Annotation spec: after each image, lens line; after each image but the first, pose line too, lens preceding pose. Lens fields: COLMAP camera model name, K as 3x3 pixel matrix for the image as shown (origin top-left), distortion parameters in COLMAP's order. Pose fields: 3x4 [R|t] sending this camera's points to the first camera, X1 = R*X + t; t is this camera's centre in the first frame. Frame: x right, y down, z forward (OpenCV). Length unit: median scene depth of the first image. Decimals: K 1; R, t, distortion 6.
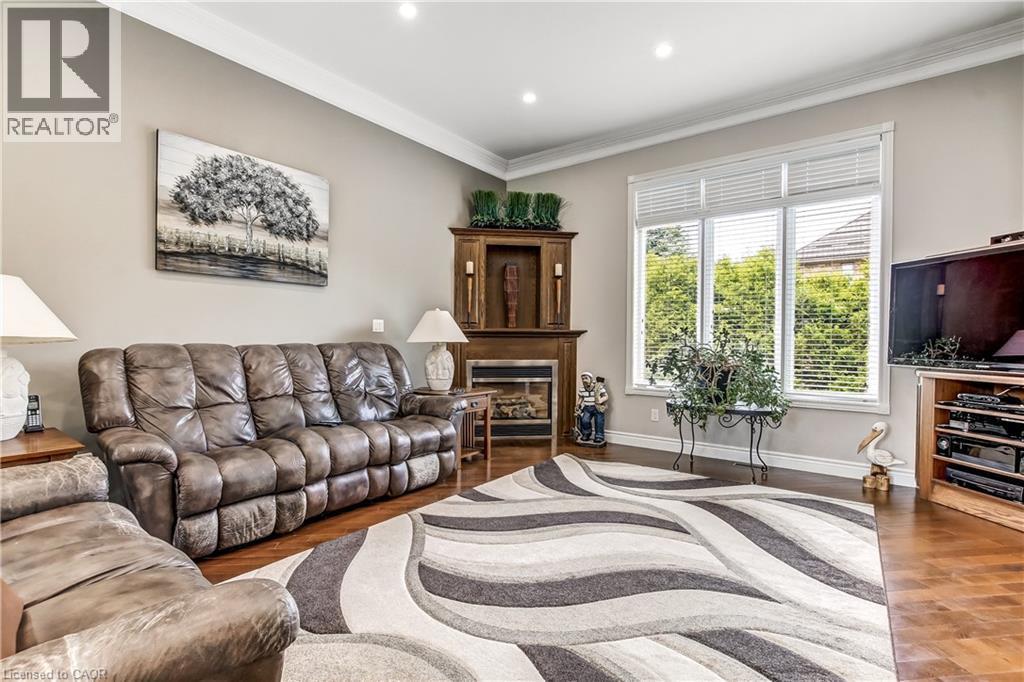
lens RADIAL K [[473.5, 0, 506.5], [0, 473.5, 342.8], [0, 0, 1]] dist [-0.013866, 0.000270]
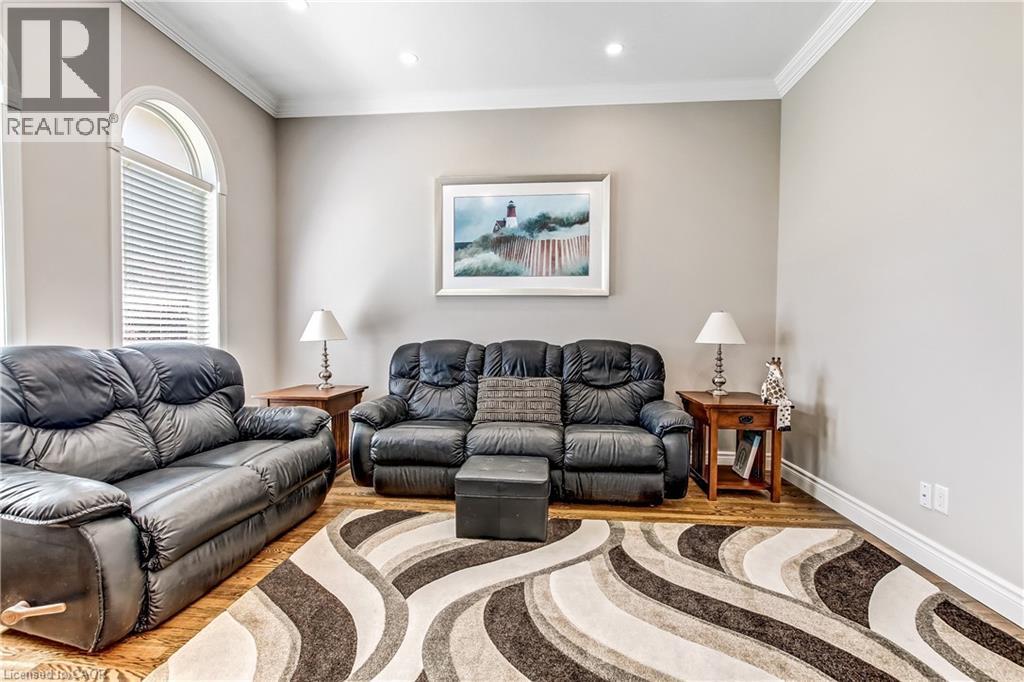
lens RADIAL K [[473.5, 0, 509.9], [0, 473.5, 341.5], [0, 0, 1]] dist [-0.013866, 0.000270]
pose [[-0.526918, -0.009593, 0.849862, -0.223494], [0.003503, 0.999903, 0.013459, -0.015918], [-0.849909, 0.010069, -0.526833, 1.137248]]
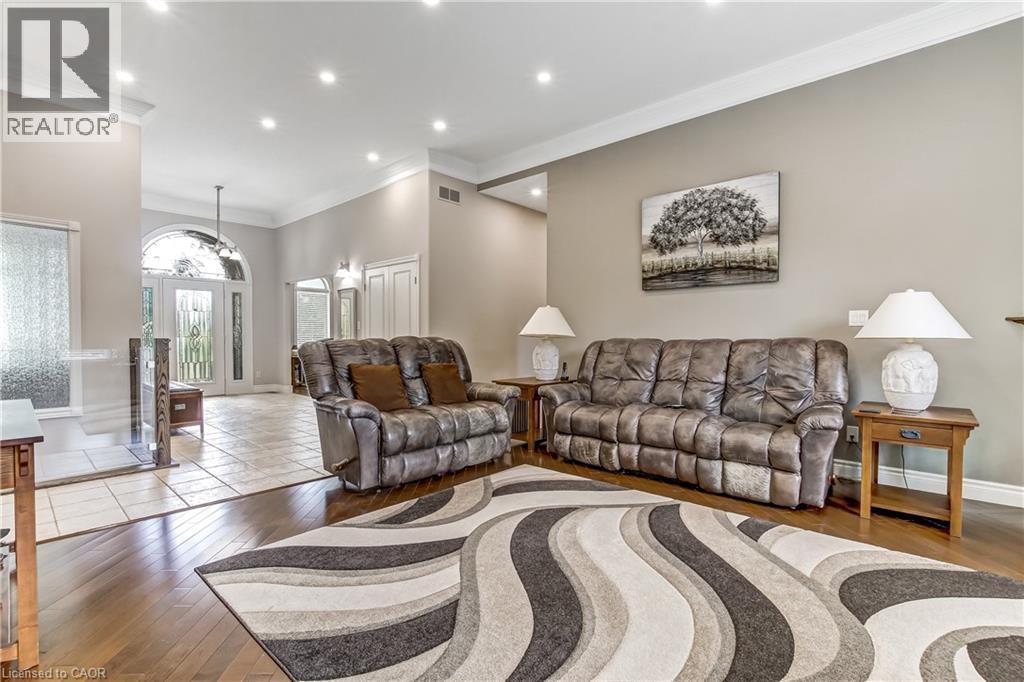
lens RADIAL K [[473.5, 0, 506.0], [0, 473.5, 342.0], [0, 0, 1]] dist [-0.013866, 0.000270]
pose [[-0.099713, 0.008328, -0.994981, 0.756761], [-0.007166, 0.999933, 0.009087, 0.001896], [0.994990, 0.008036, -0.099646, 0.632305]]
